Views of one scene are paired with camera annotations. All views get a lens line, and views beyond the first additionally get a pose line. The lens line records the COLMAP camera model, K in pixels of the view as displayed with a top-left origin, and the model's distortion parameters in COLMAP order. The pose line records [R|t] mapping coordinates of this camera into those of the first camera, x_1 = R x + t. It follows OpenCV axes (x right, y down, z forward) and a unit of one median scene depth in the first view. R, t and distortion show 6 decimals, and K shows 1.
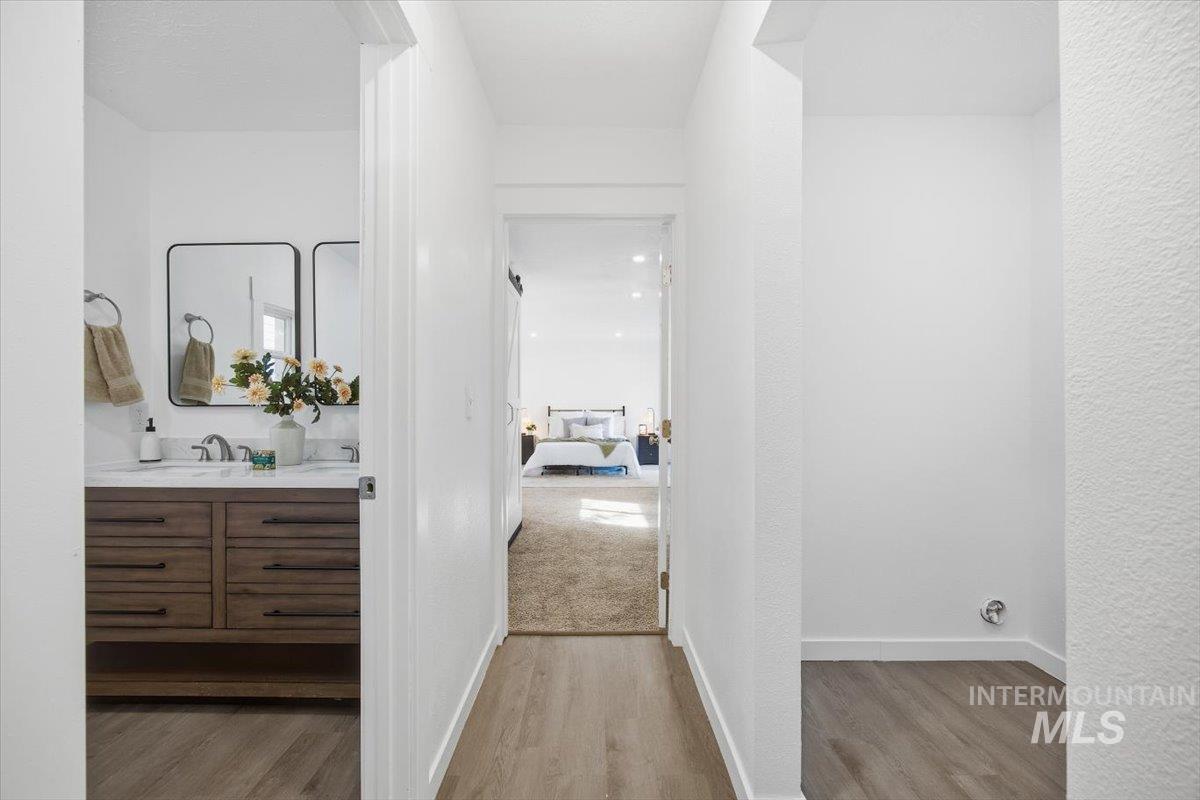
lens RADIAL K [[525.0, 0, 588.0], [0, 525.0, 398.6], [0, 0, 1]] dist [-0.015467, 0.009501]
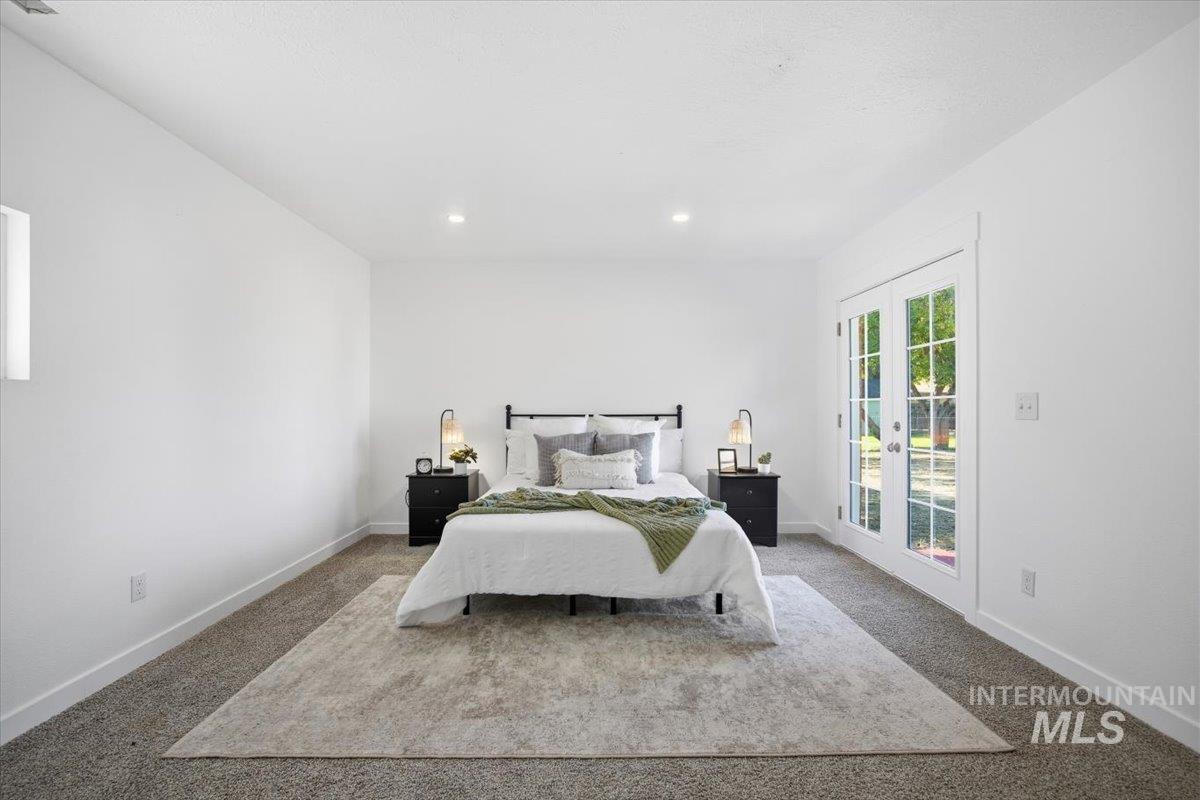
lens RADIAL K [[525.0, 0, 592.9], [0, 525.0, 405.3], [0, 0, 1]] dist [-0.015467, 0.009501]
pose [[0.999981, -0.003125, 0.005394, -0.006898], [0.003086, 0.999969, 0.007278, 0.011517], [-0.005417, -0.007262, 0.999959, 0.592793]]
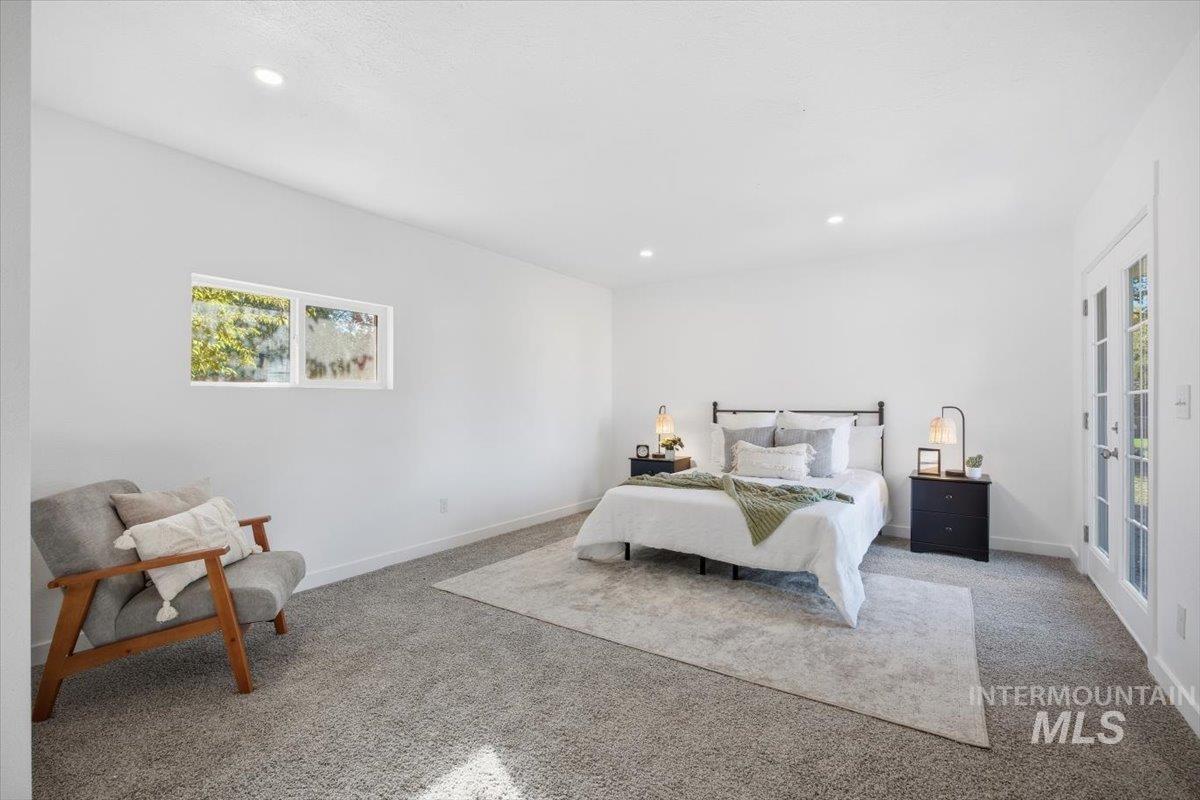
lens RADIAL K [[525.0, 0, 598.8], [0, 525.0, 403.9], [0, 0, 1]] dist [-0.015467, 0.009501]
pose [[0.830343, -0.003092, -0.557243, 0.121502], [0.007774, 0.999952, 0.006036, 0.012338], [0.557198, -0.009344, 0.830327, 0.551954]]
